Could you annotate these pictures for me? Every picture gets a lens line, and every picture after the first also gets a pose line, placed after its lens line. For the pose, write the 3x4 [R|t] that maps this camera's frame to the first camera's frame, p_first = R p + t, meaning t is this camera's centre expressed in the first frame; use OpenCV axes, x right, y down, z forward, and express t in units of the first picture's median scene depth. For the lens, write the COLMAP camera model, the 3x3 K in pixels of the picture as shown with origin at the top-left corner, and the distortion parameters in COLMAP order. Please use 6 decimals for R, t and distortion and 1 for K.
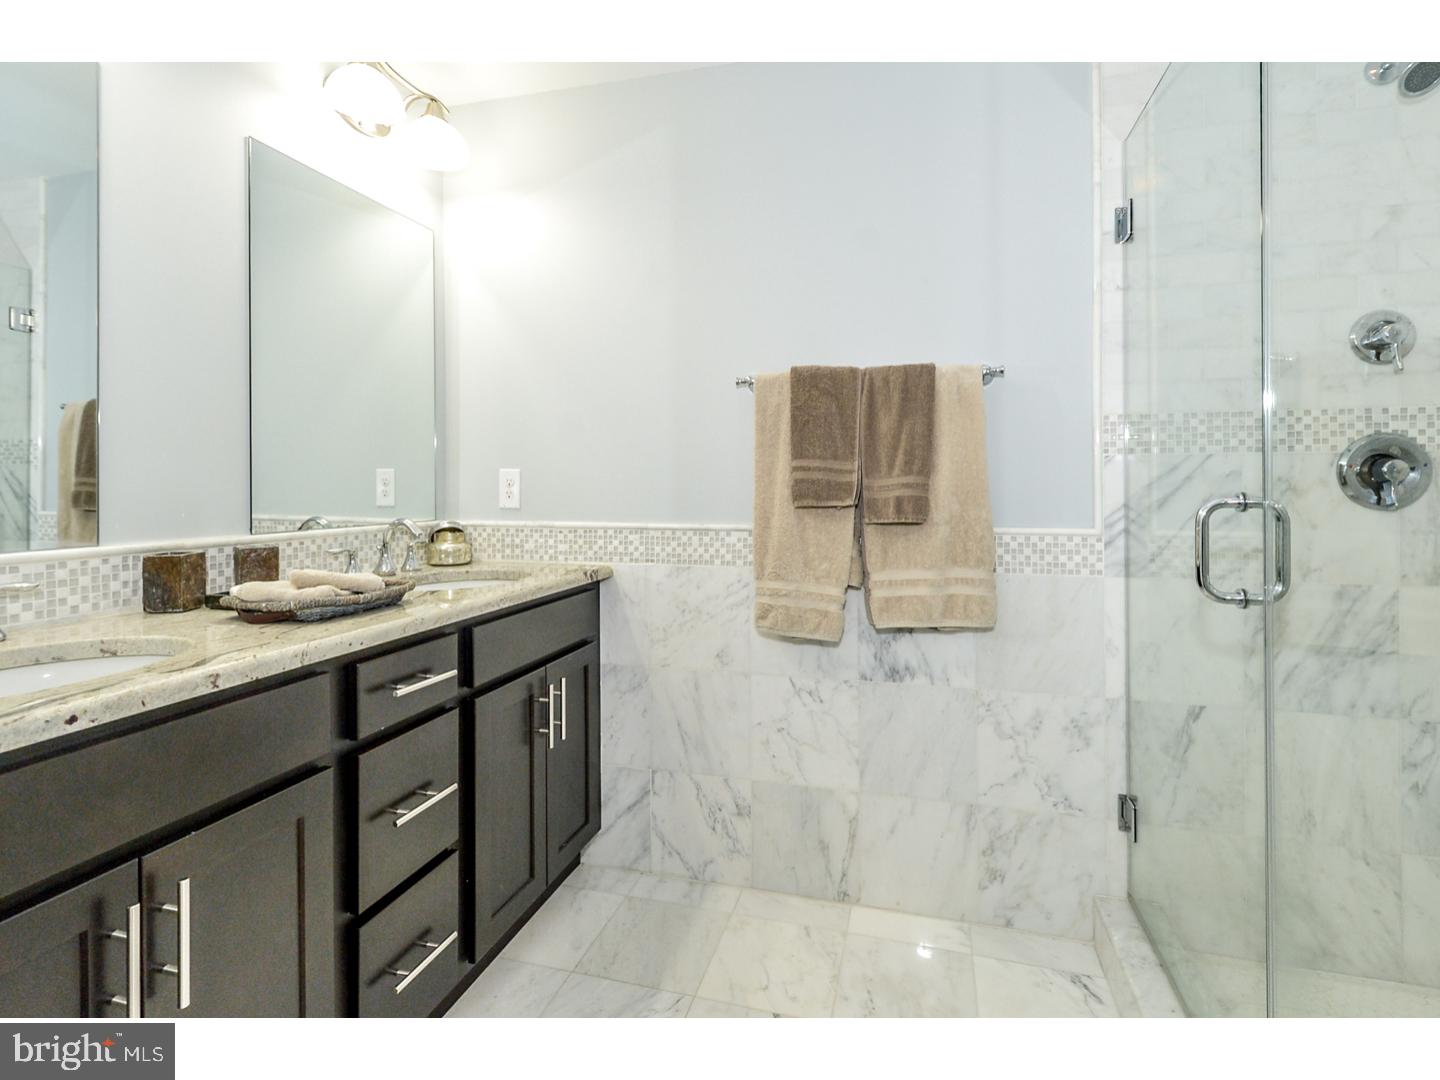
lens RADIAL K [[657.1, 0, 736.1], [0, 657.1, 479.8], [0, 0, 1]] dist [-0.013512, -0.001386]
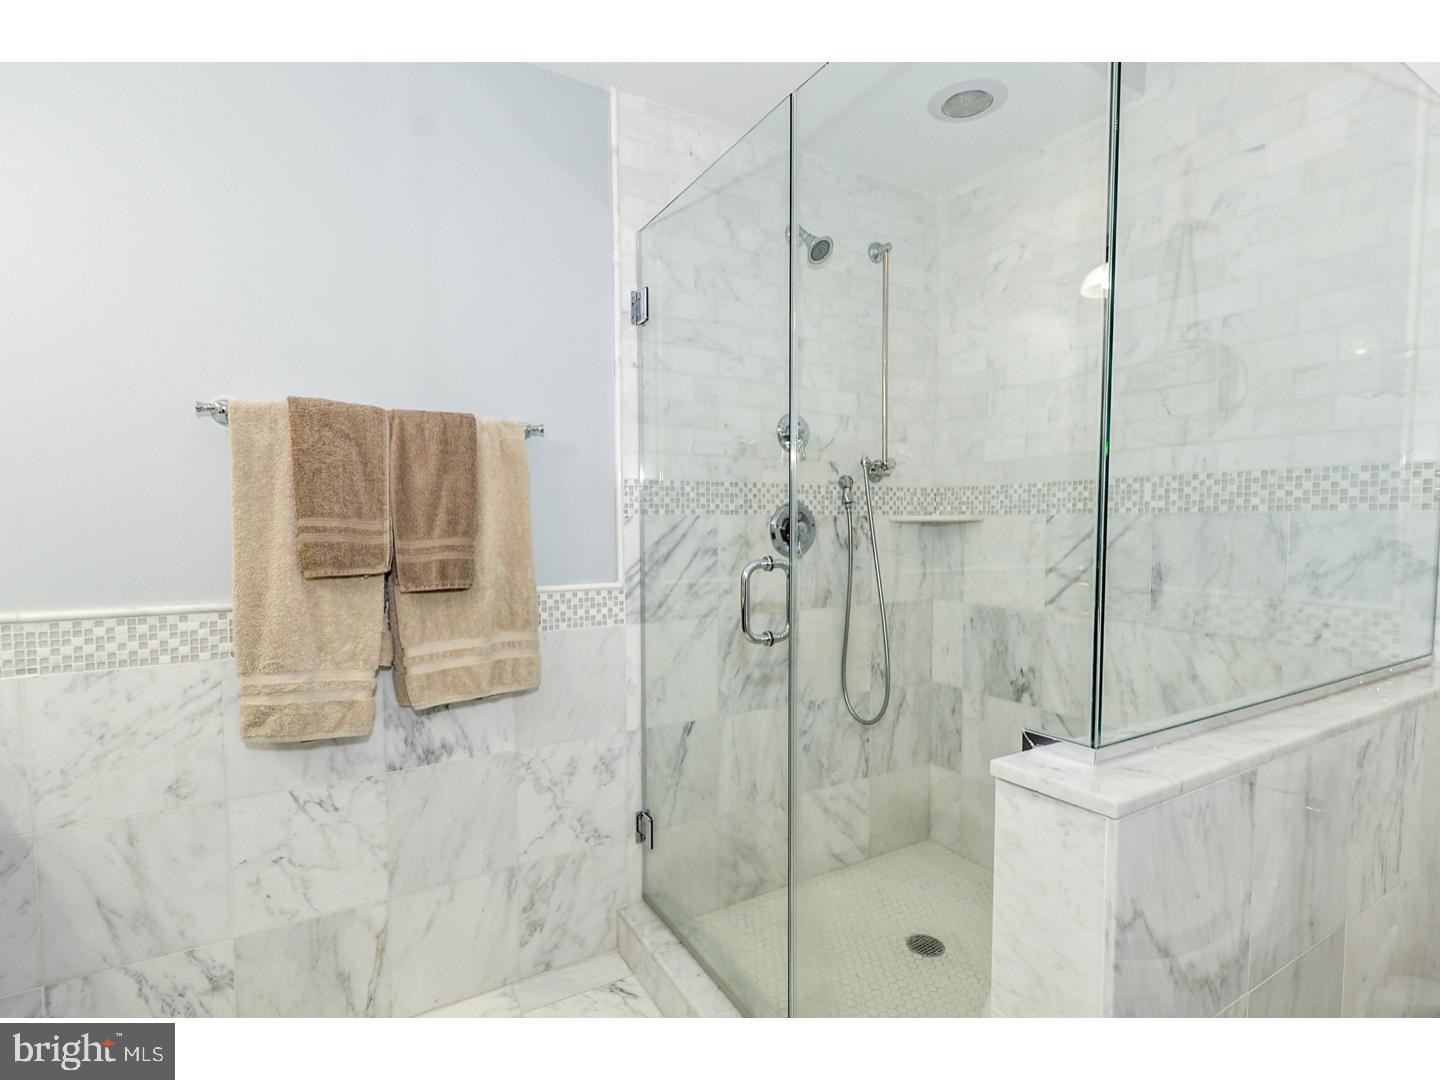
lens RADIAL K [[678.6, 0, 717.1], [0, 678.6, 546.8], [0, 0, 1]] dist [-0.012691, -0.002676]
pose [[0.697589, -0.027299, 0.715978, -0.145921], [-0.003449, 0.999134, 0.041455, -0.031551], [-0.716490, -0.031388, 0.696891, 0.082820]]
